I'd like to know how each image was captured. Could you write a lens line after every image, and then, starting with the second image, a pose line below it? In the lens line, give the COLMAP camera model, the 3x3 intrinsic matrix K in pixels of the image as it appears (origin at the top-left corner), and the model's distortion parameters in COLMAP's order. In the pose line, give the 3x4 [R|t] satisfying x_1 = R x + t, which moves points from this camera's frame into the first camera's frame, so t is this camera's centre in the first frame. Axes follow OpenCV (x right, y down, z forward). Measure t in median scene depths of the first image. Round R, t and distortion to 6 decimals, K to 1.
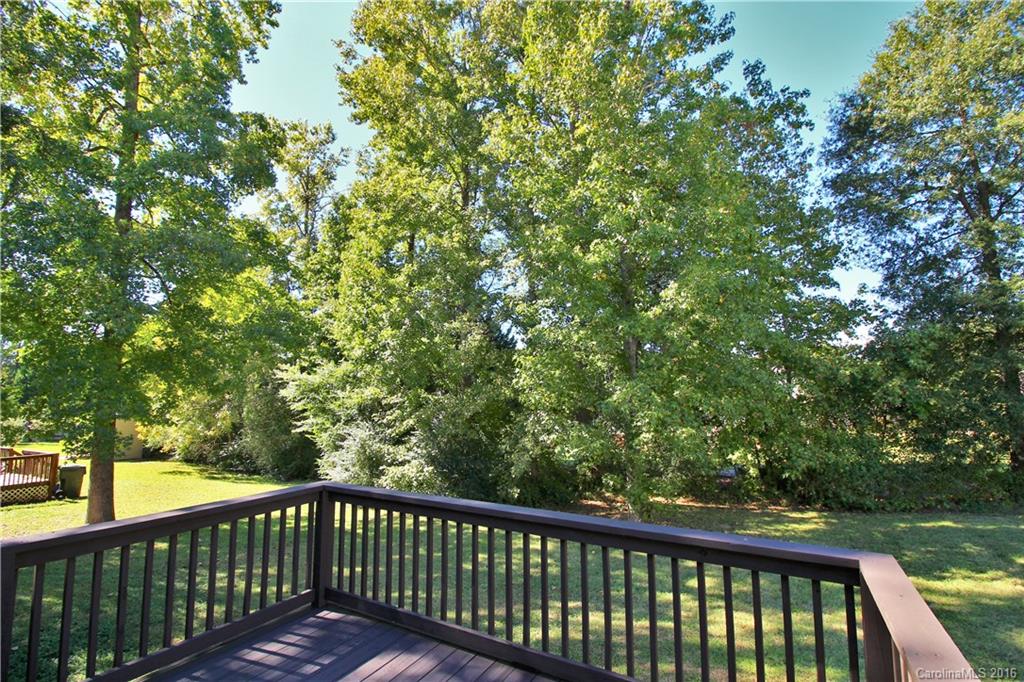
lens RADIAL K [[474.0, 0, 507.7], [0, 474.0, 337.3], [0, 0, 1]] dist [-0.000400, -0.013357]
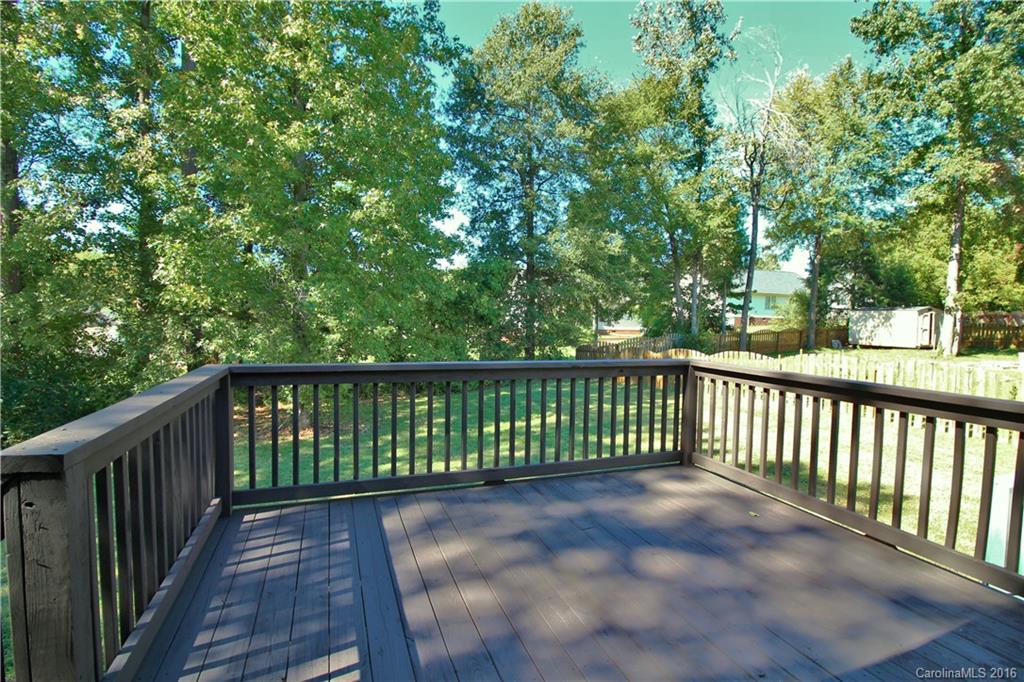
lens RADIAL K [[474.0, 0, 507.7], [0, 474.0, 337.3], [0, 0, 1]] dist [-0.000400, -0.013357]
pose [[0.638761, -0.020844, 0.769123, -0.196956], [-0.107275, 0.987456, 0.115853, 0.038861], [-0.761890, -0.156510, 0.628512, 0.056977]]
